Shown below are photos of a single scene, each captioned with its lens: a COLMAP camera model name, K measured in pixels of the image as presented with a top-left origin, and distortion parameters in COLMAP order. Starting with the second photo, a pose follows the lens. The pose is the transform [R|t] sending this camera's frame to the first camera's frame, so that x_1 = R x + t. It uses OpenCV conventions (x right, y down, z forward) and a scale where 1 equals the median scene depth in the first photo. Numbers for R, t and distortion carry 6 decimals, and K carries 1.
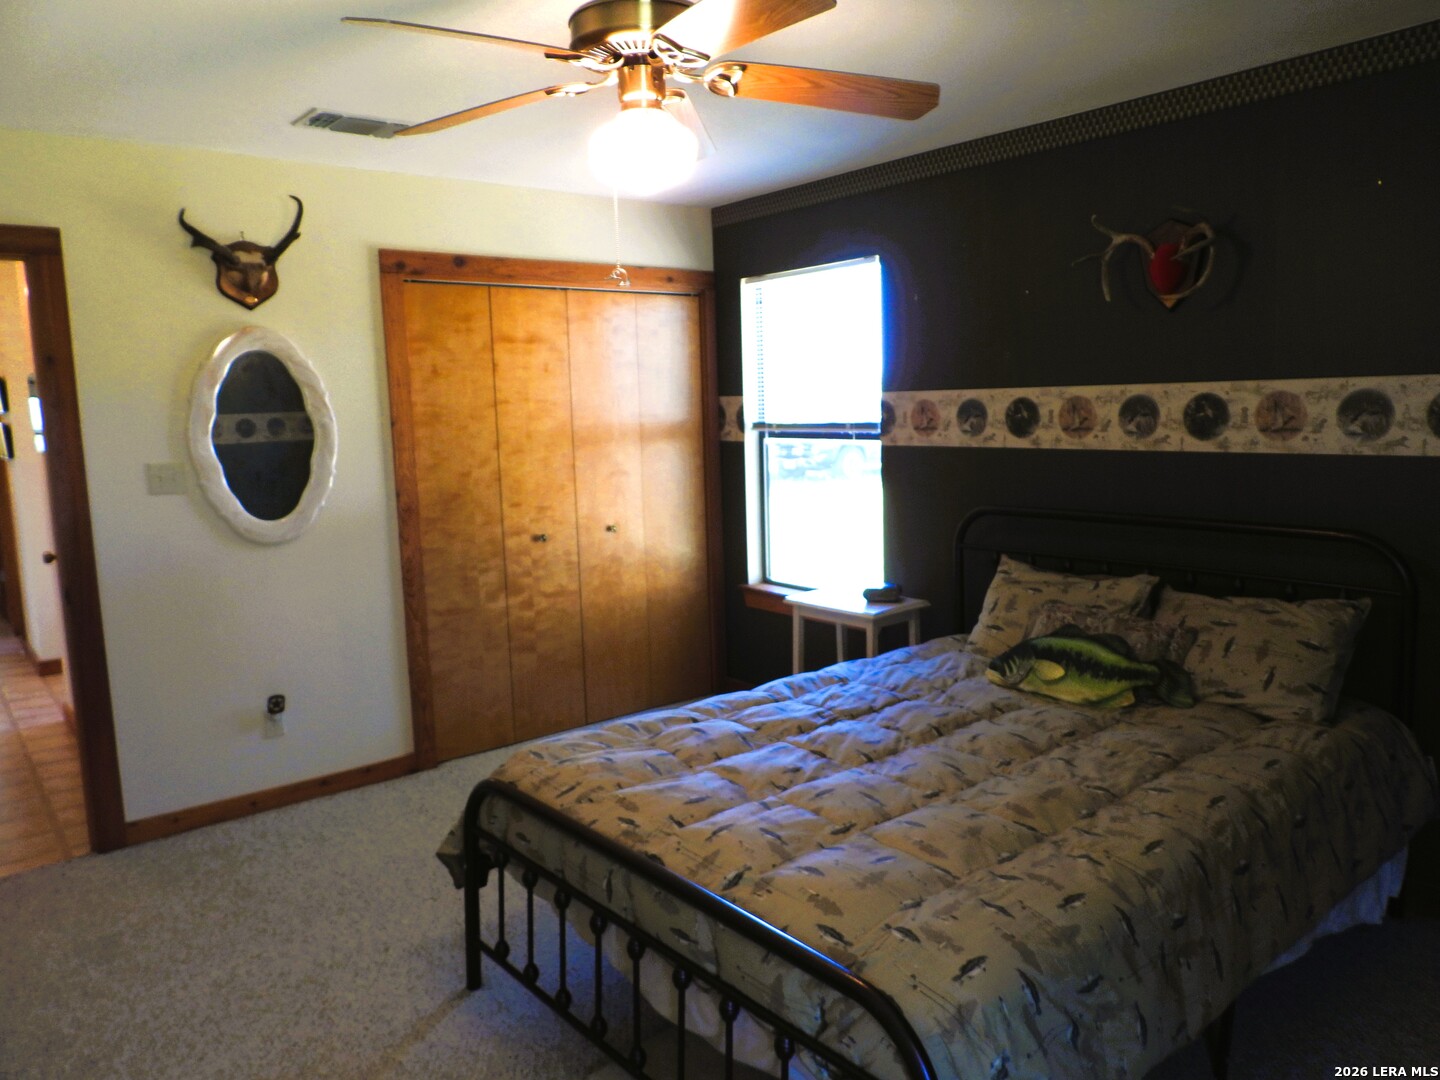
lens RADIAL K [[1033.4, 0, 731.9], [0, 1033.4, 538.1], [0, 0, 1]] dist [-0.024473, 0.013661]
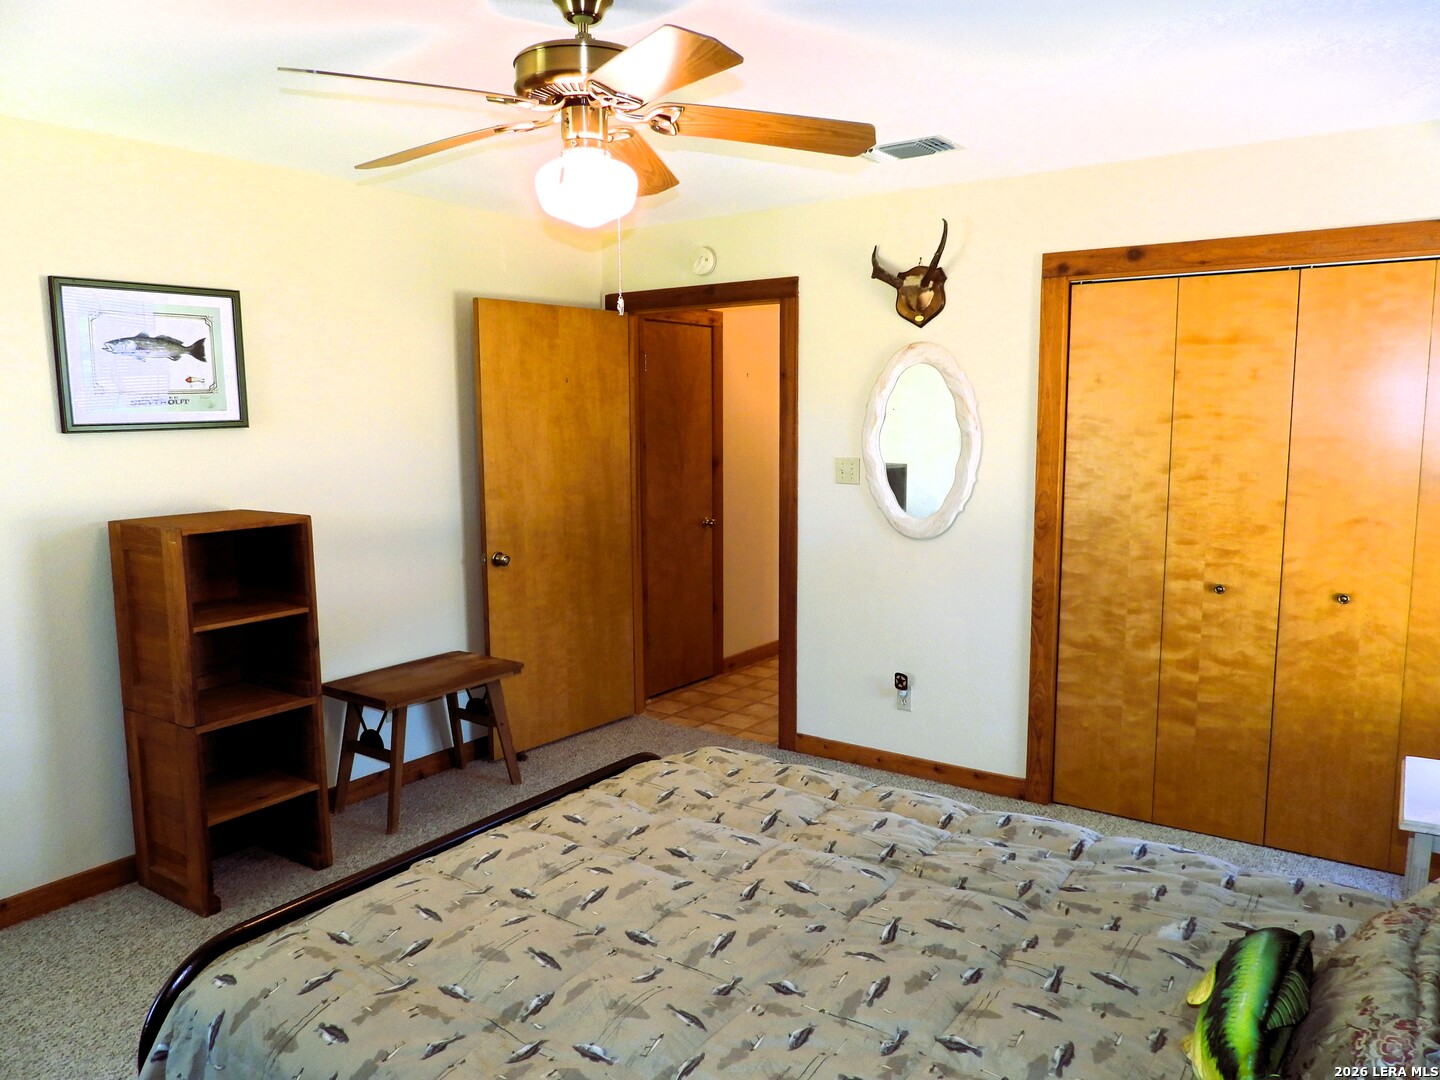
lens RADIAL K [[1033.4, 0, 731.6], [0, 1033.4, 543.1], [0, 0, 1]] dist [-0.024473, 0.013661]
pose [[0.262420, 0.141493, -0.954524, 0.483825], [-0.137130, 0.984620, 0.108254, -0.071228], [0.955160, 0.102486, 0.277787, 0.434641]]
